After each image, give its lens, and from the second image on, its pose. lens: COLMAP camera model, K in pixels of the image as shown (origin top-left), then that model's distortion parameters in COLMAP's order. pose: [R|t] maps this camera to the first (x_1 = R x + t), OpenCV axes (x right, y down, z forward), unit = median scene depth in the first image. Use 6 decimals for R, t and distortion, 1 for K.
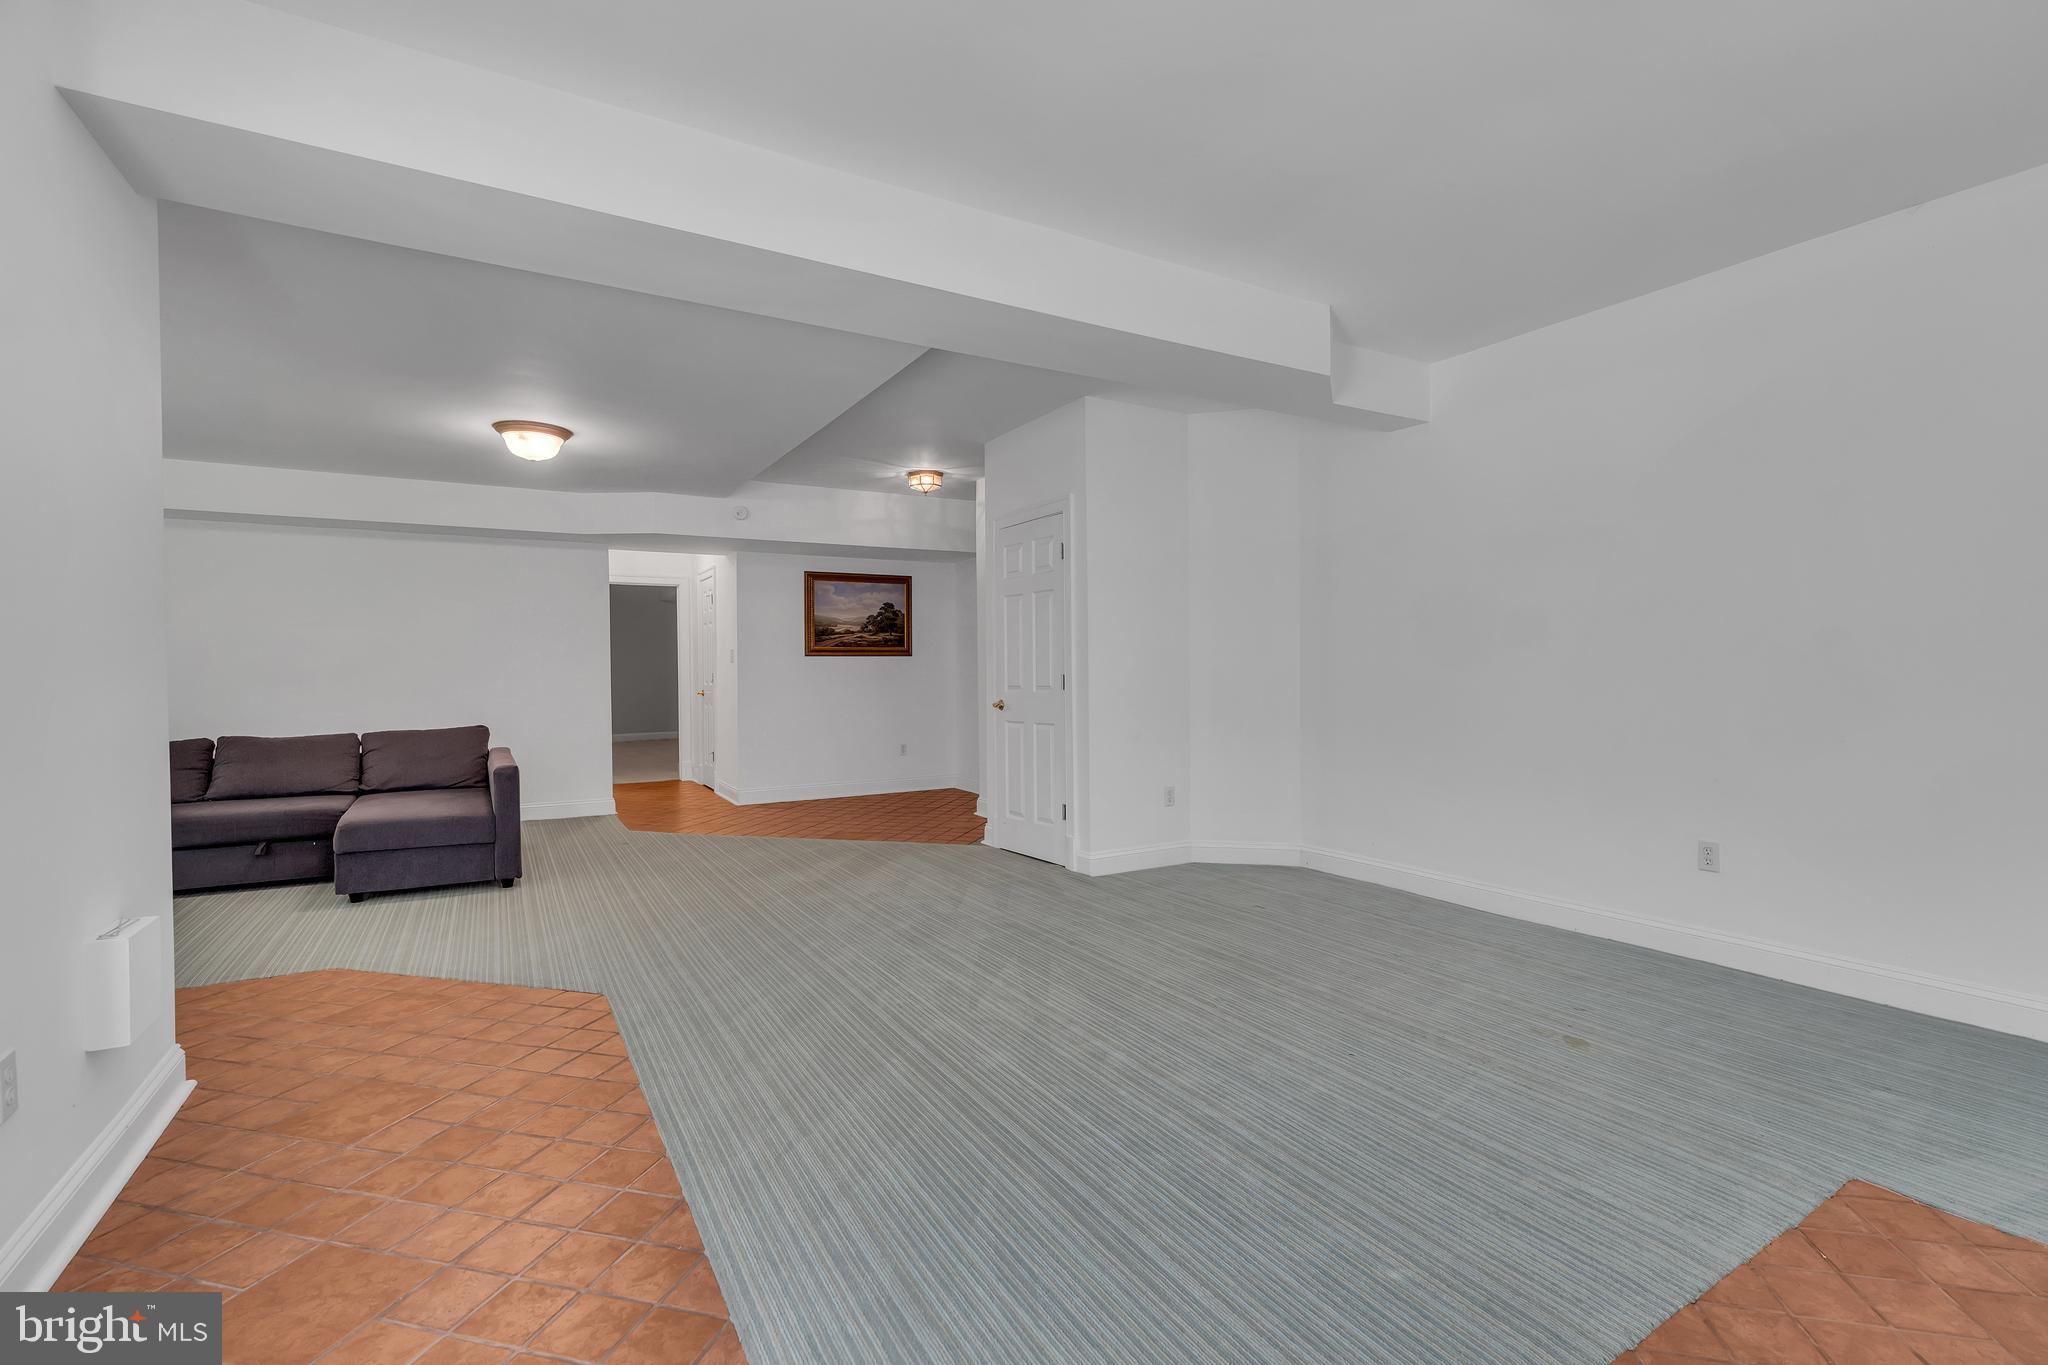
lens RADIAL K [[936.0, 0, 1031.8], [0, 936.0, 682.8], [0, 0, 1]] dist [-0.004096, 0.000233]
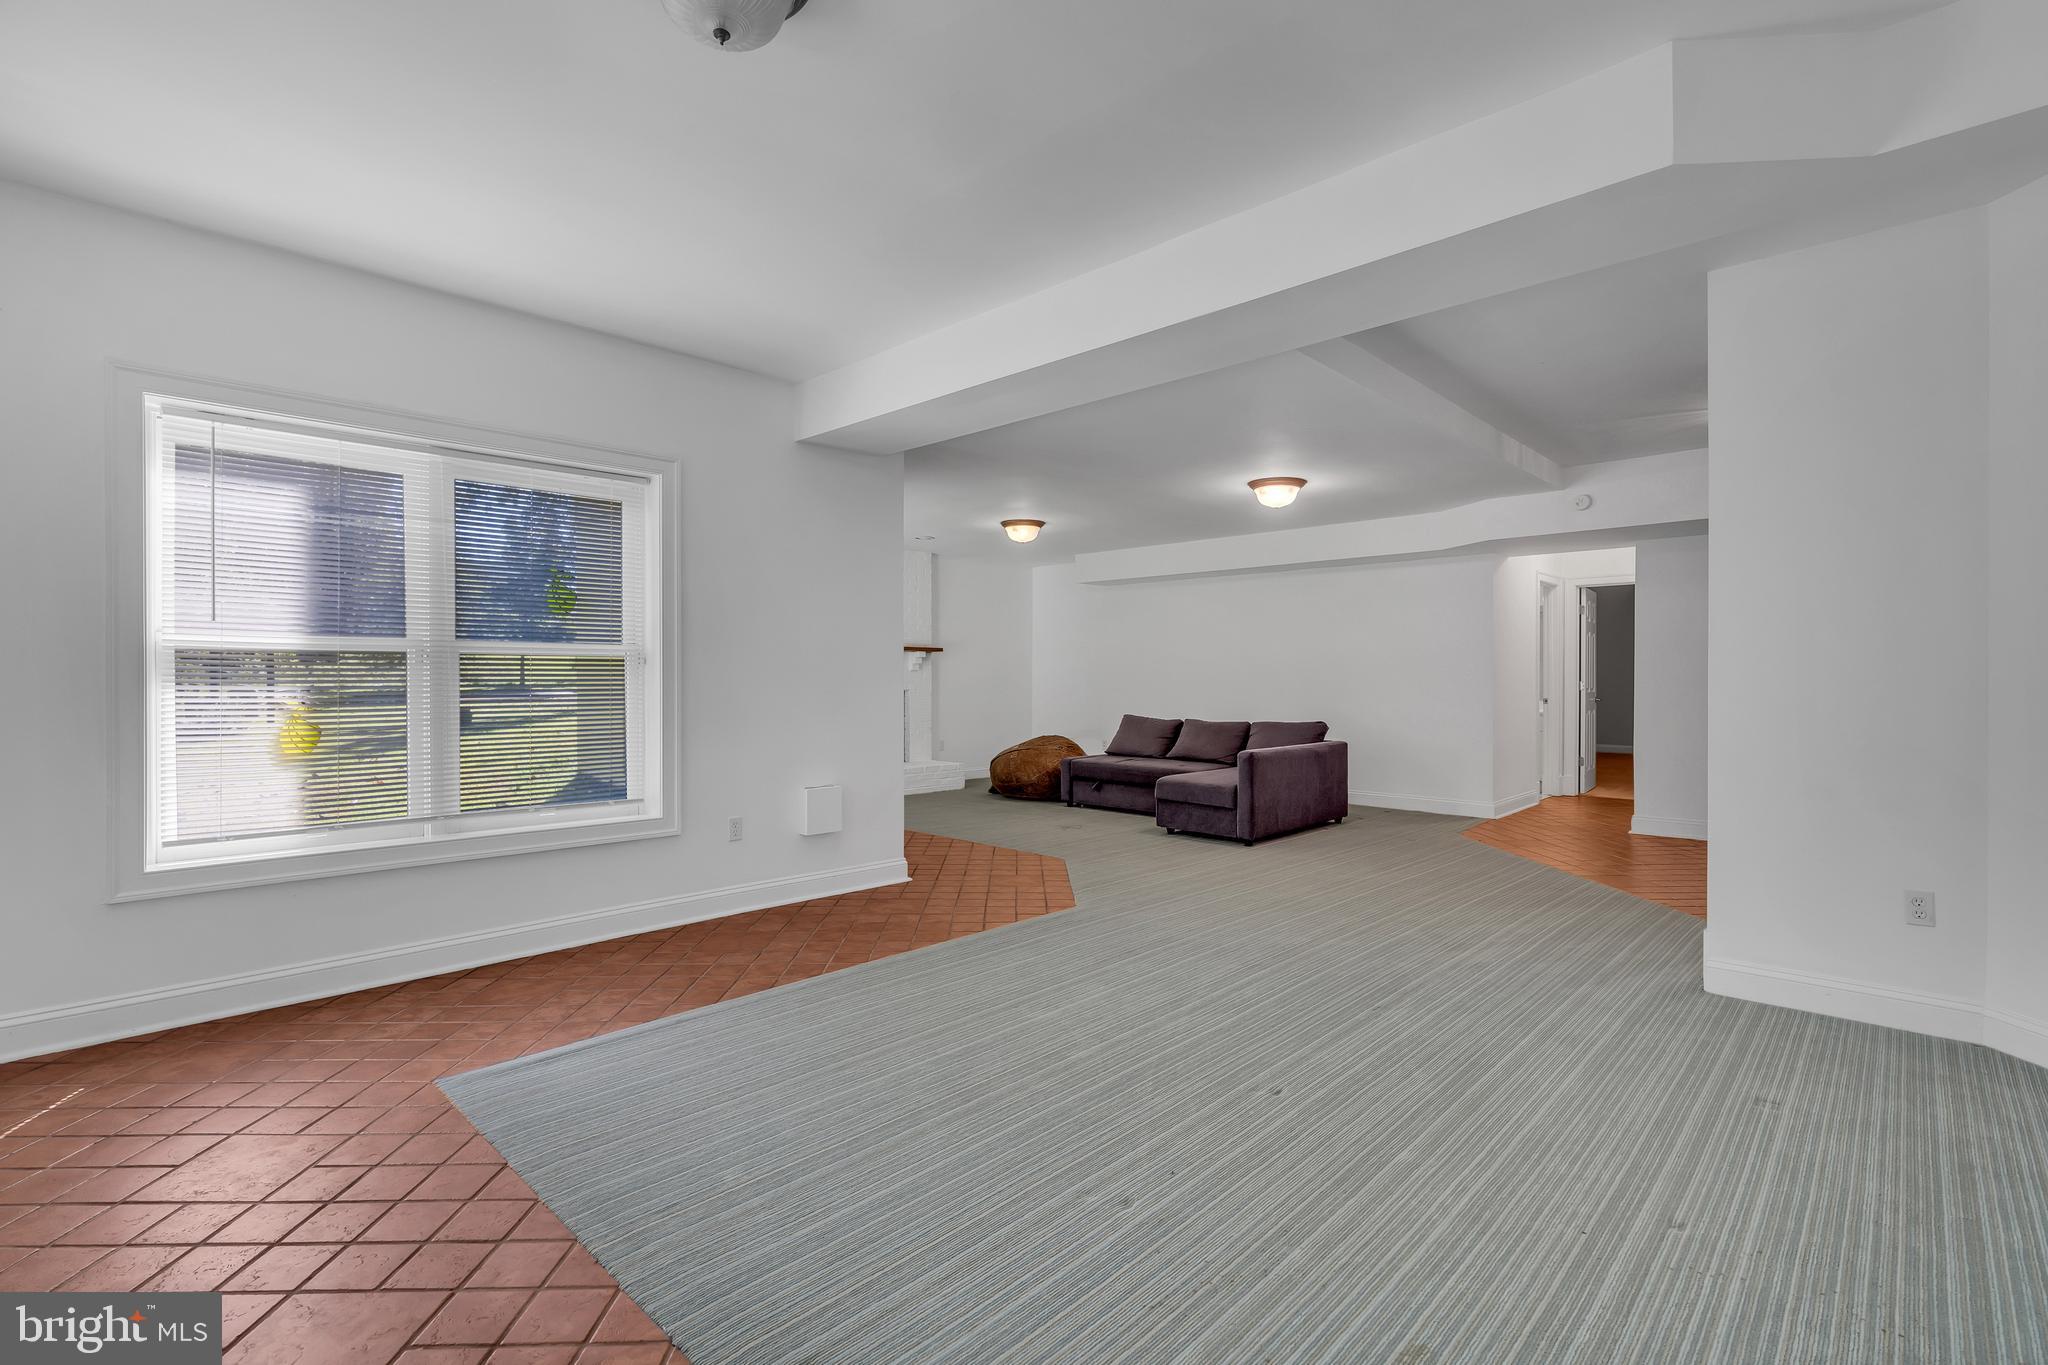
lens RADIAL K [[936.0, 0, 1028.6], [0, 936.0, 676.8], [0, 0, 1]] dist [-0.004096, 0.000233]
pose [[0.277436, 0.007740, -0.960713, 0.636468], [-0.018348, 0.999828, 0.002757, -0.012206], [0.960569, 0.016862, 0.277530, 0.384707]]
